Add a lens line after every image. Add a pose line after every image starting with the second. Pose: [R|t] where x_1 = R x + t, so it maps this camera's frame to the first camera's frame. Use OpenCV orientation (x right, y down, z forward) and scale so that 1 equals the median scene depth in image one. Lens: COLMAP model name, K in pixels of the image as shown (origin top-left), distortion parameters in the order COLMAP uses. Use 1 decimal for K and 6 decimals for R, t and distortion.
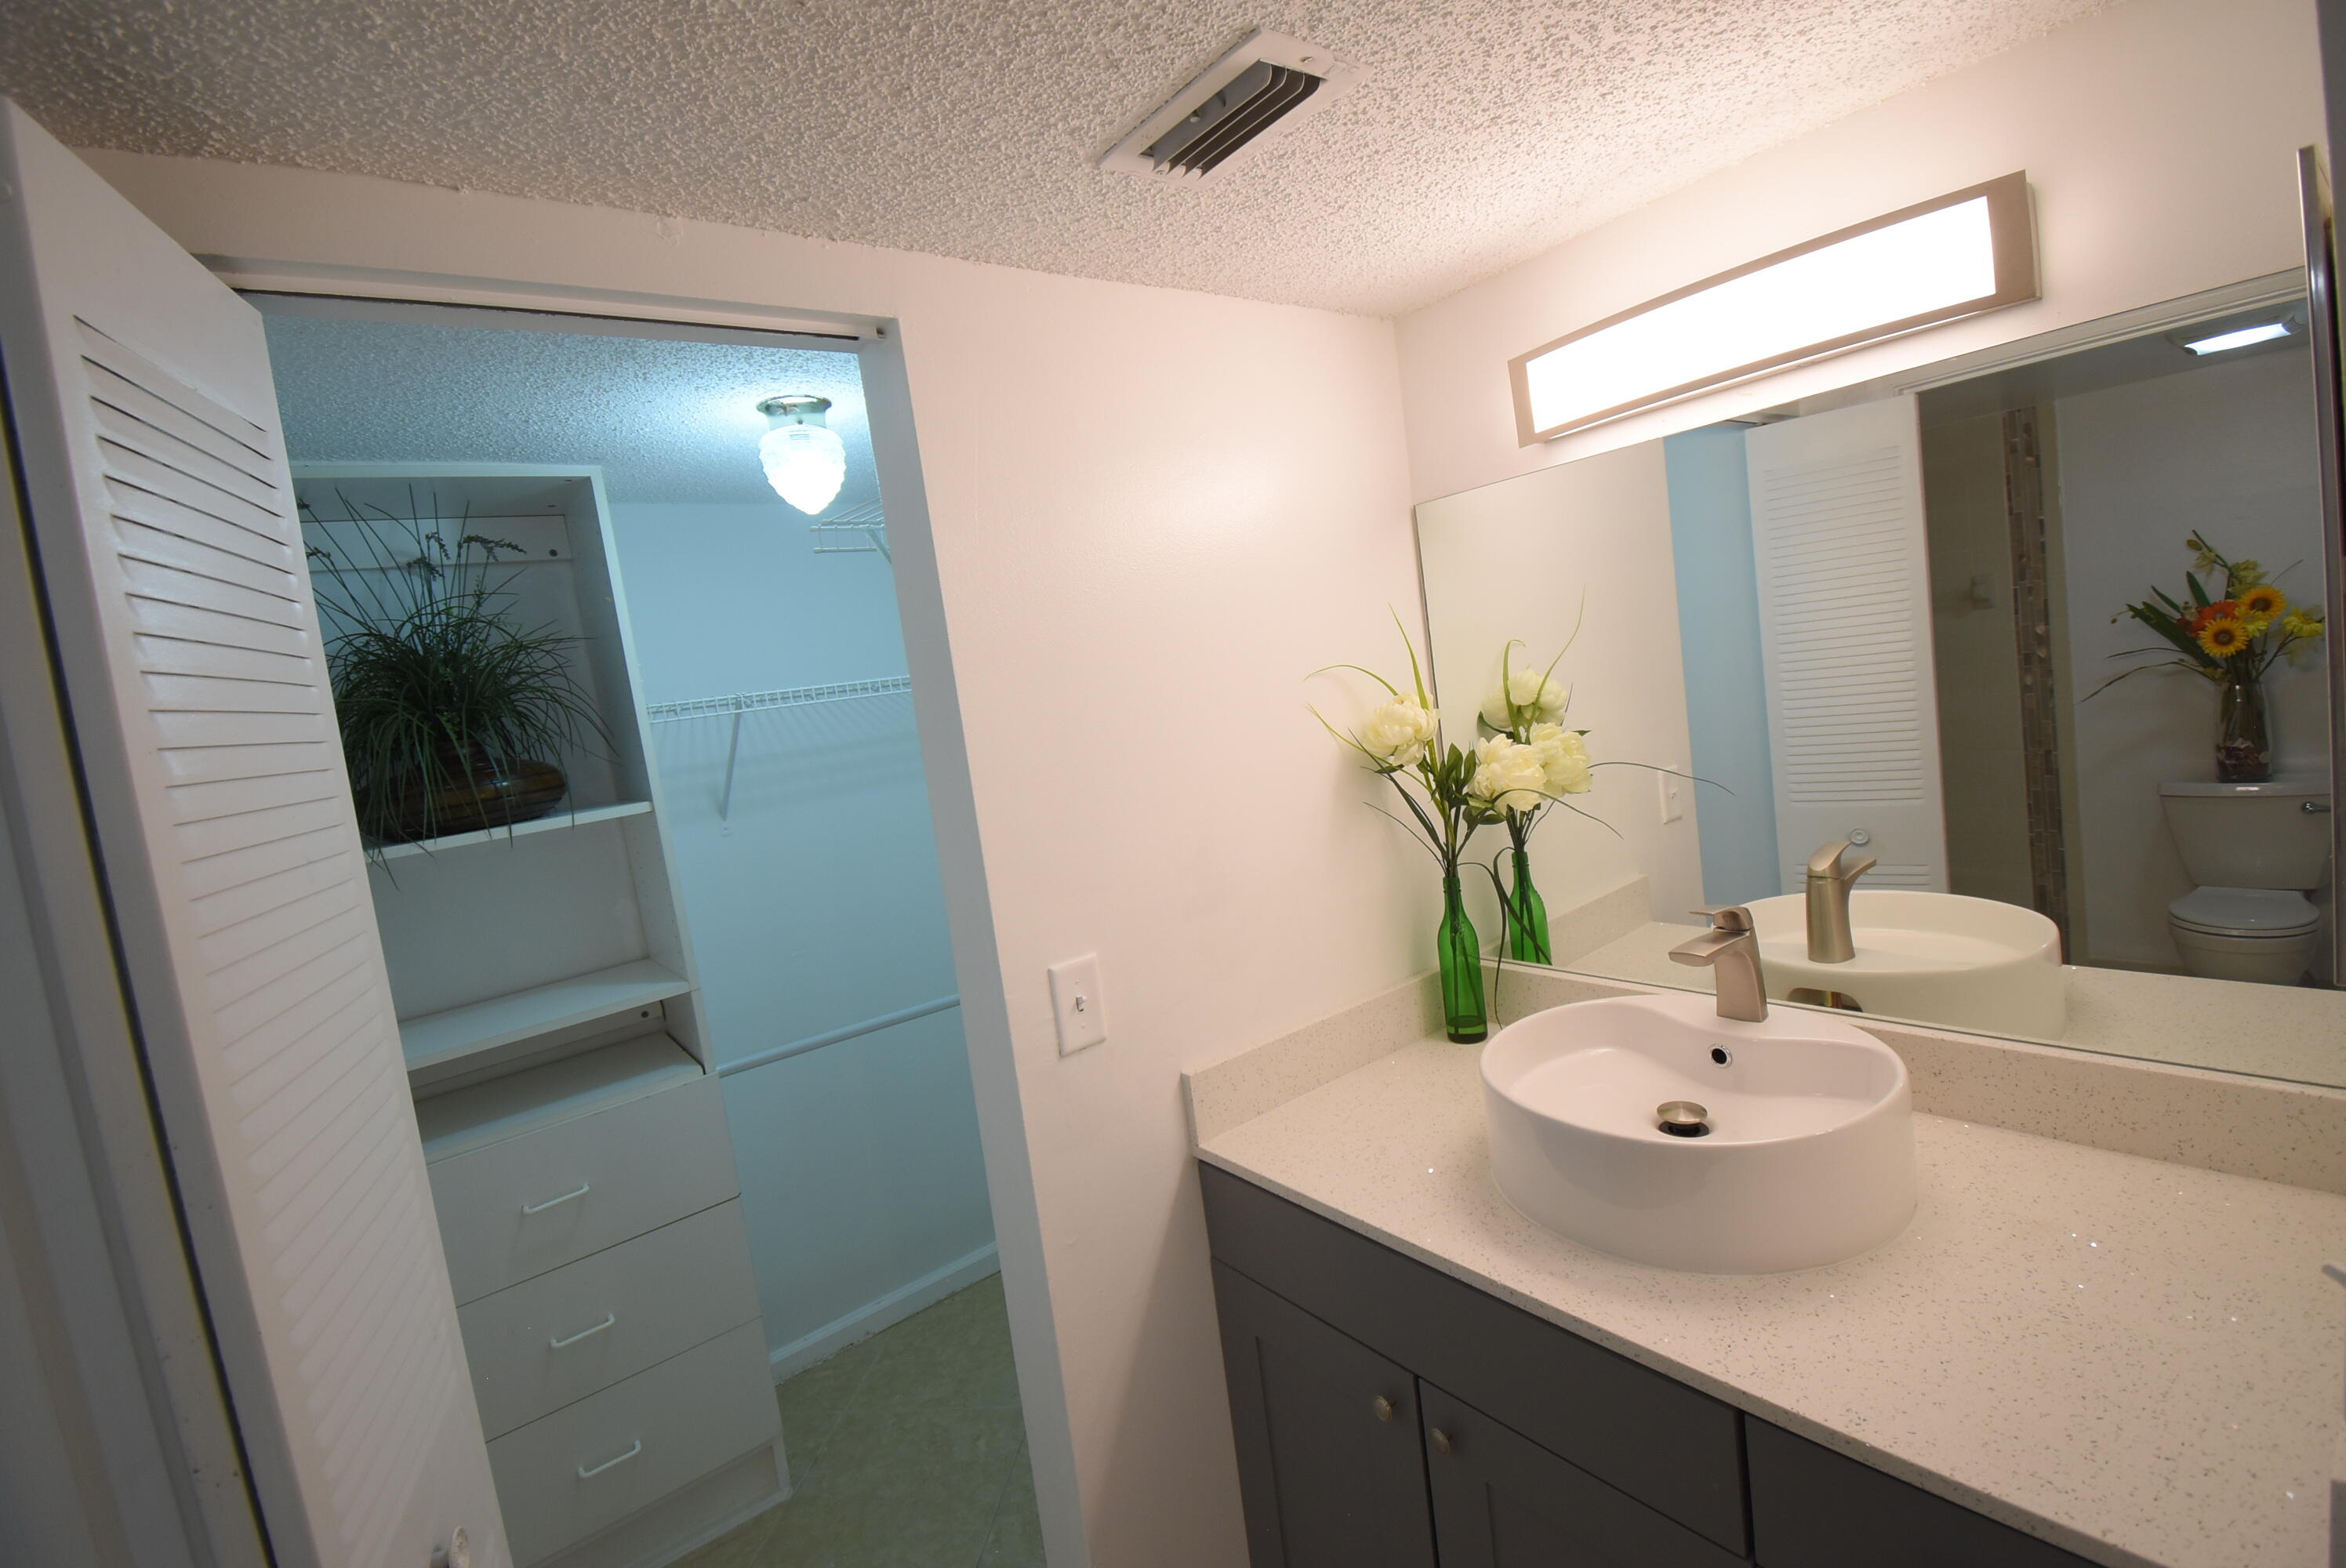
lens RADIAL K [[1063.2, 0, 1179.7], [0, 1063.2, 775.3], [0, 0, 1]] dist [0.025677, -0.028828]
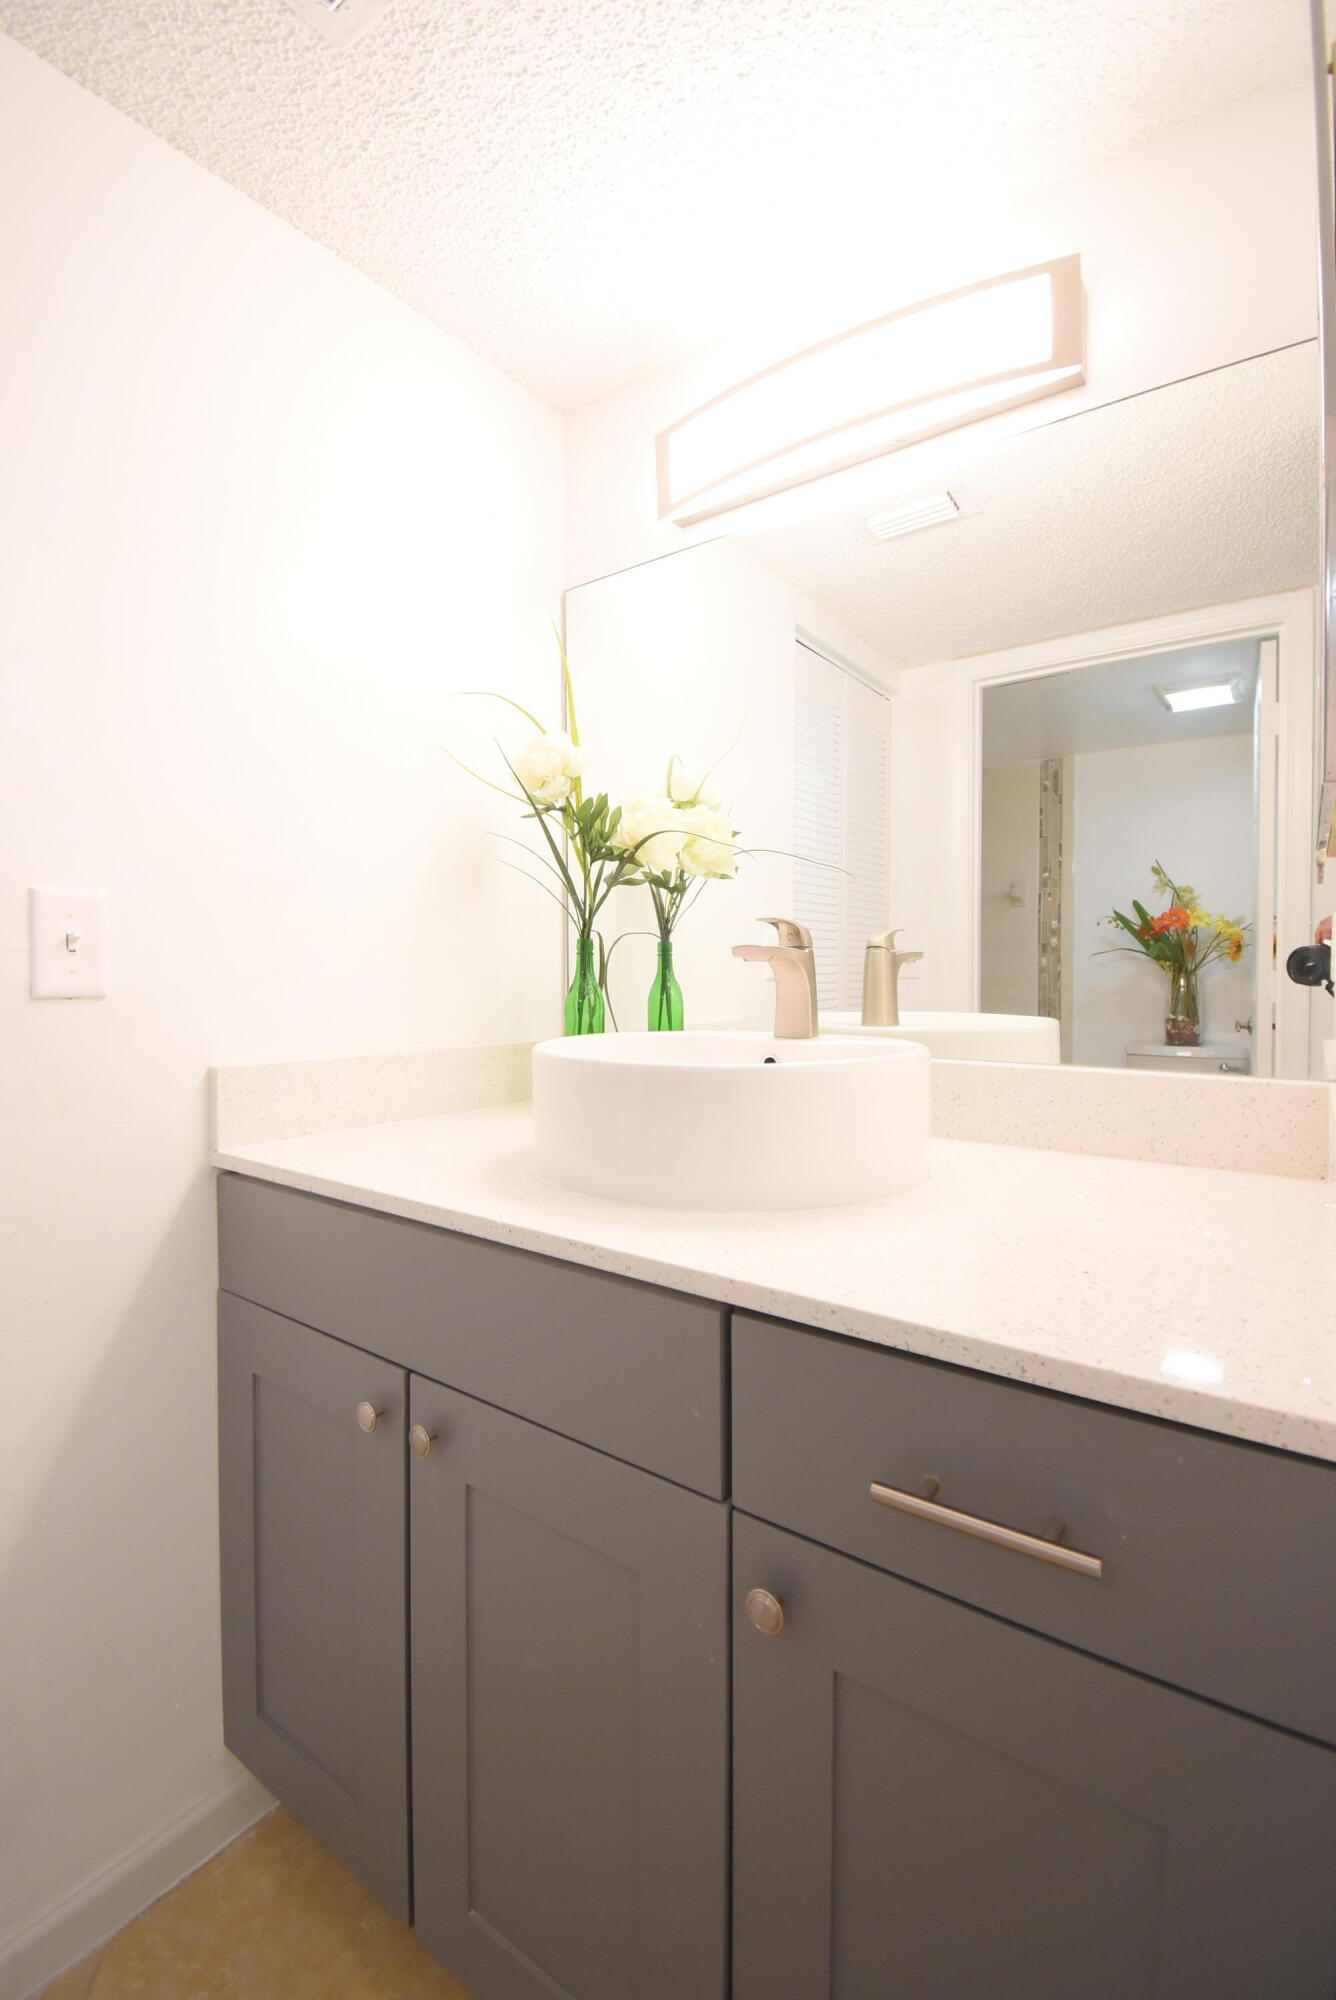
lens RADIAL K [[906.4, 0, 665.5], [0, 906.4, 981.1], [0, 0, 1]] dist [0.025677, -0.028828]
pose [[0.954508, 0.127448, 0.269577, 0.147381], [-0.102755, 0.989269, -0.103866, 0.248377], [-0.279922, 0.071441, 0.957361, 0.175625]]
